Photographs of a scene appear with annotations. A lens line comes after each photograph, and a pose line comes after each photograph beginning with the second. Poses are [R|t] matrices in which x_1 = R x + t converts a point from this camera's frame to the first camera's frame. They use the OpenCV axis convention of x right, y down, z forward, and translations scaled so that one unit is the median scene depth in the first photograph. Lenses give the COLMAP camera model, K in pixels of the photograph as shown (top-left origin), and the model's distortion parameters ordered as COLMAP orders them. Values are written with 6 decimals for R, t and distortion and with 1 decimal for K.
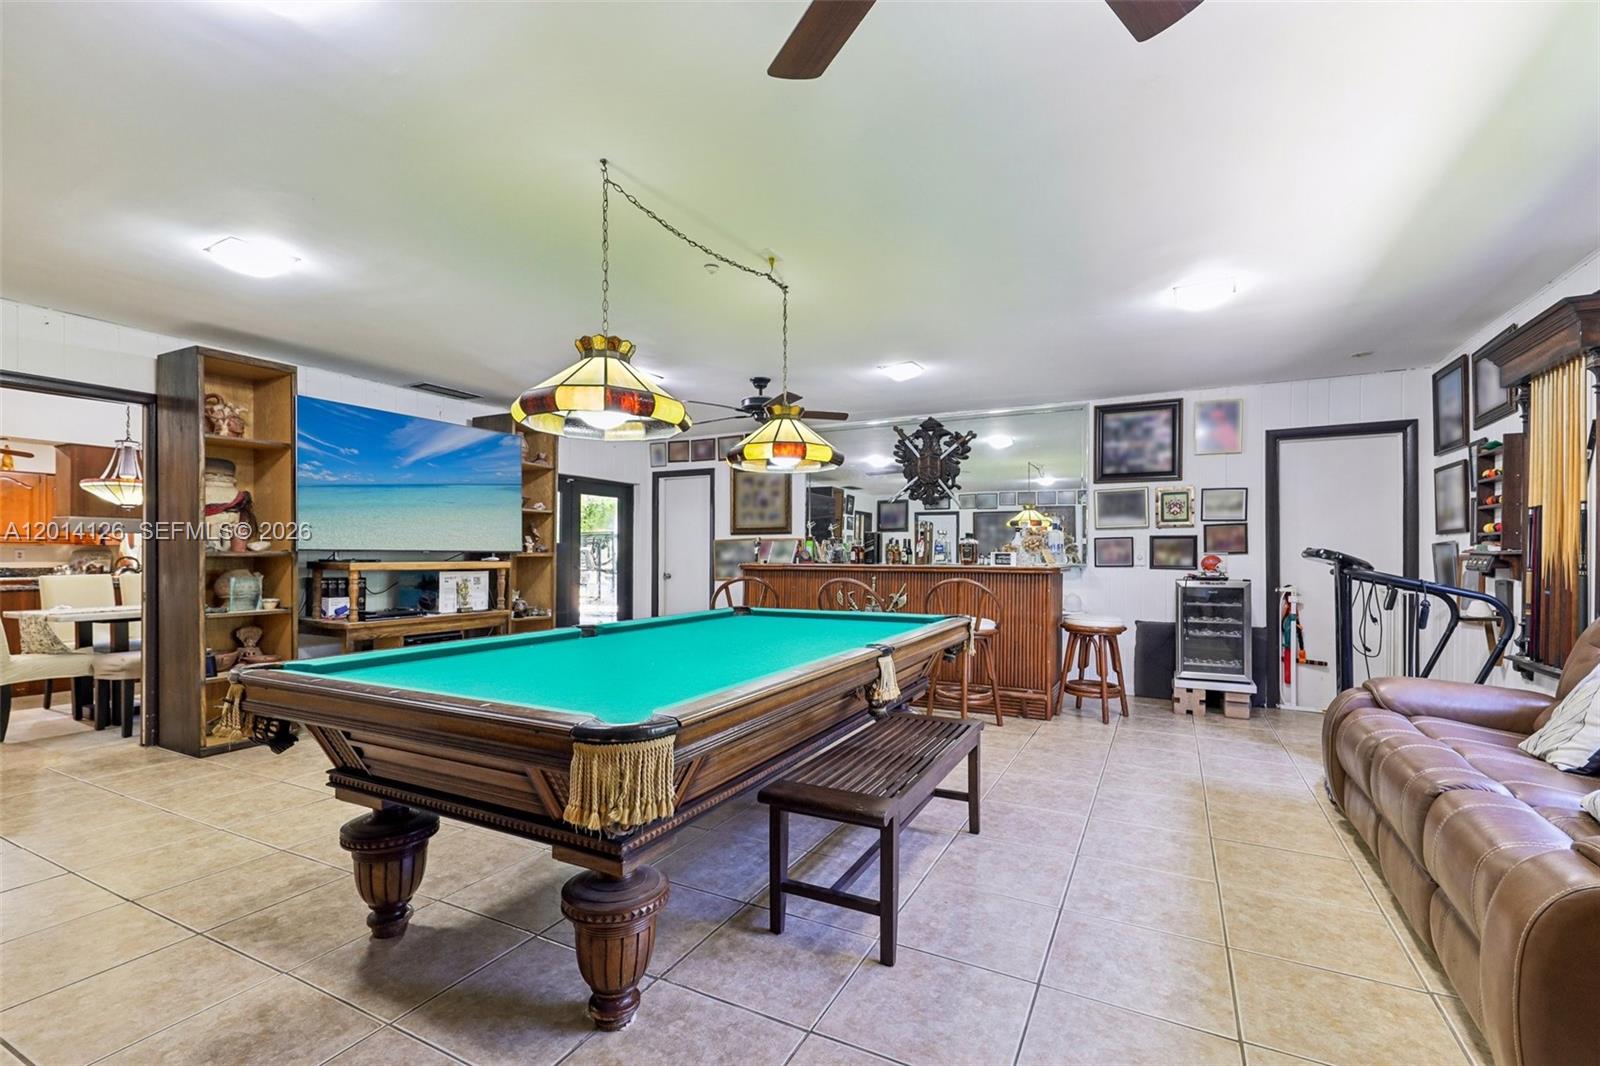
lens RADIAL K [[715.5, 0, 806.6], [0, 715.5, 543.1], [0, 0, 1]] dist [0.010424, -0.005362]
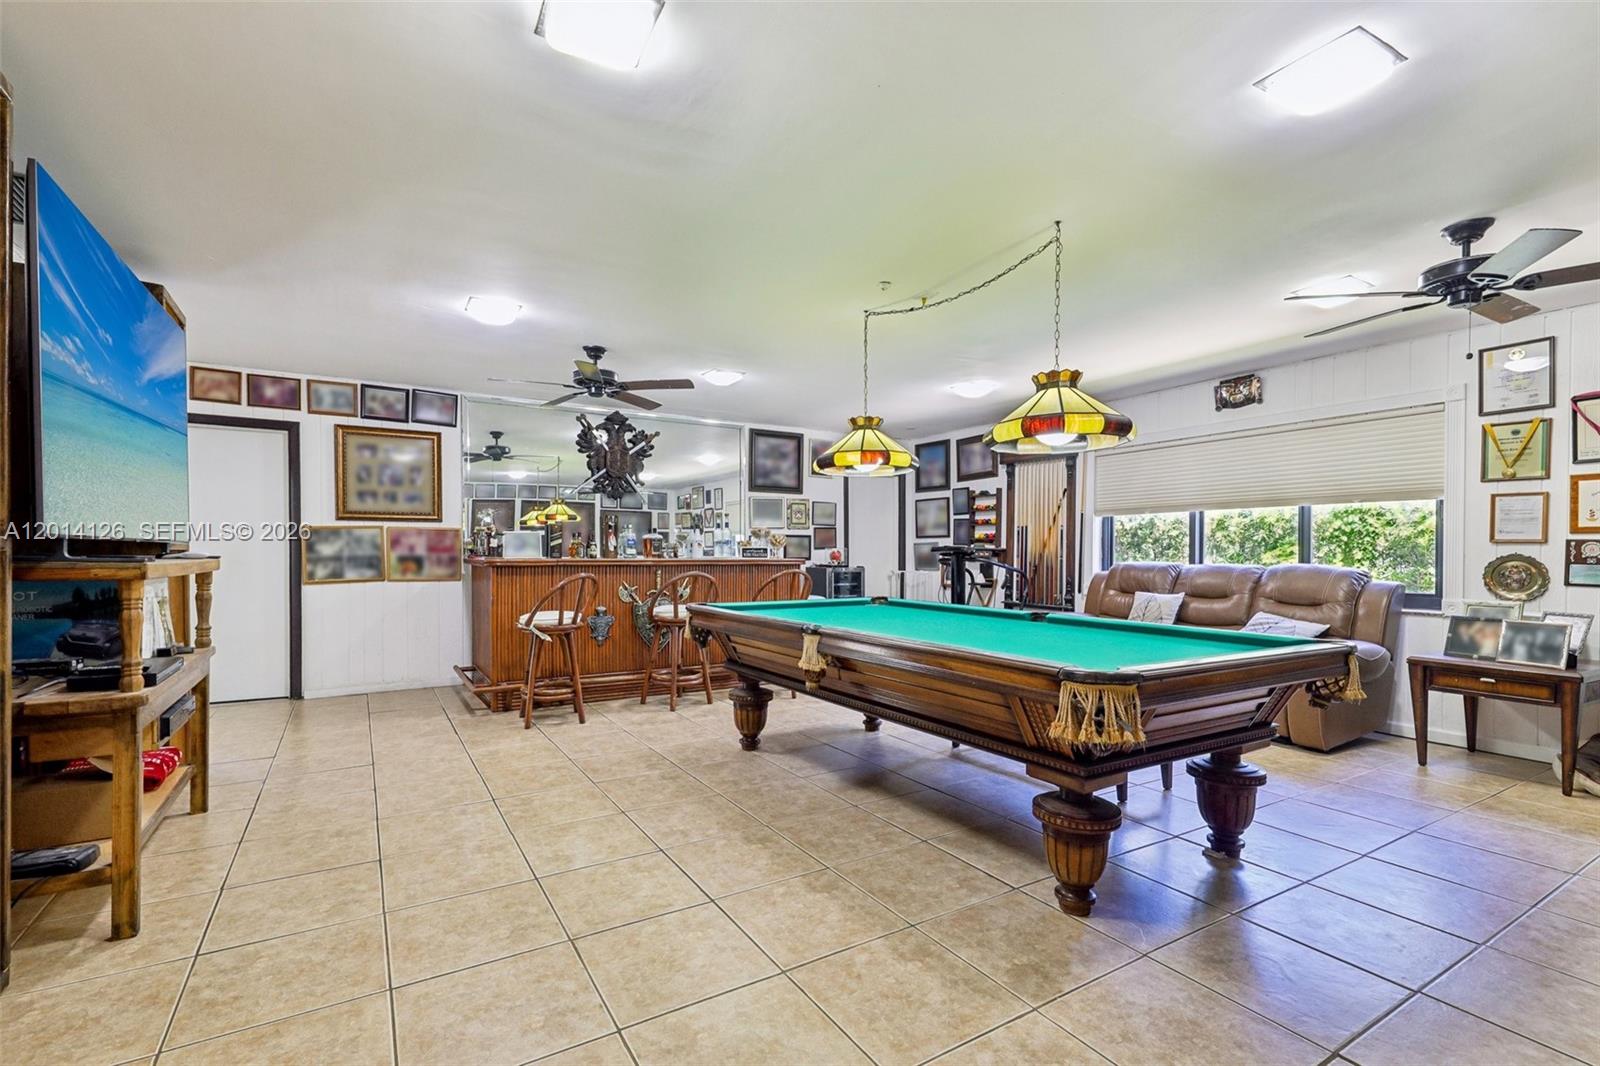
lens RADIAL K [[715.5, 0, 801.6], [0, 715.5, 536.2], [0, 0, 1]] dist [0.010424, -0.005362]
pose [[0.515380, 0.020092, 0.856726, -0.598995], [-0.014910, 0.999784, -0.014478, 0.010277], [-0.856832, -0.005312, 0.515568, 0.289622]]
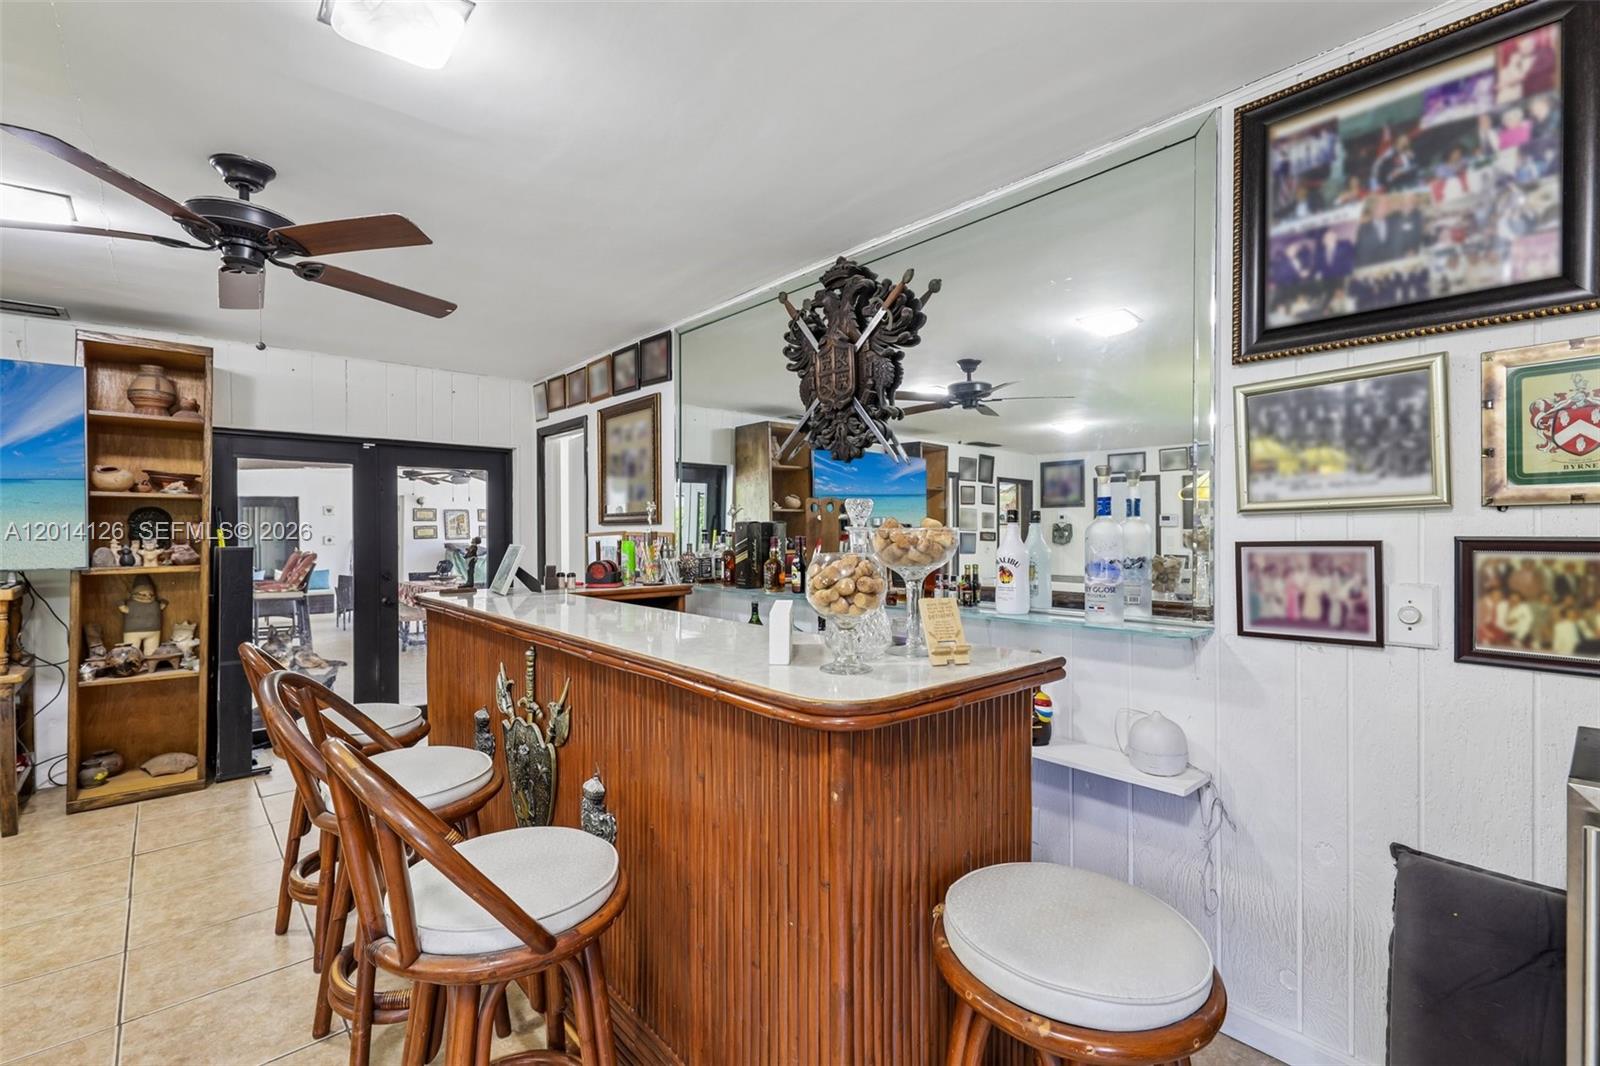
lens RADIAL K [[715.5, 0, 793.5], [0, 715.5, 529.6], [0, 0, 1]] dist [0.010424, -0.005362]
pose [[0.927440, -0.004747, -0.373942, 0.339952], [0.011415, 0.999813, 0.015618, -0.019614], [0.373797, -0.018753, 0.927321, 0.641195]]
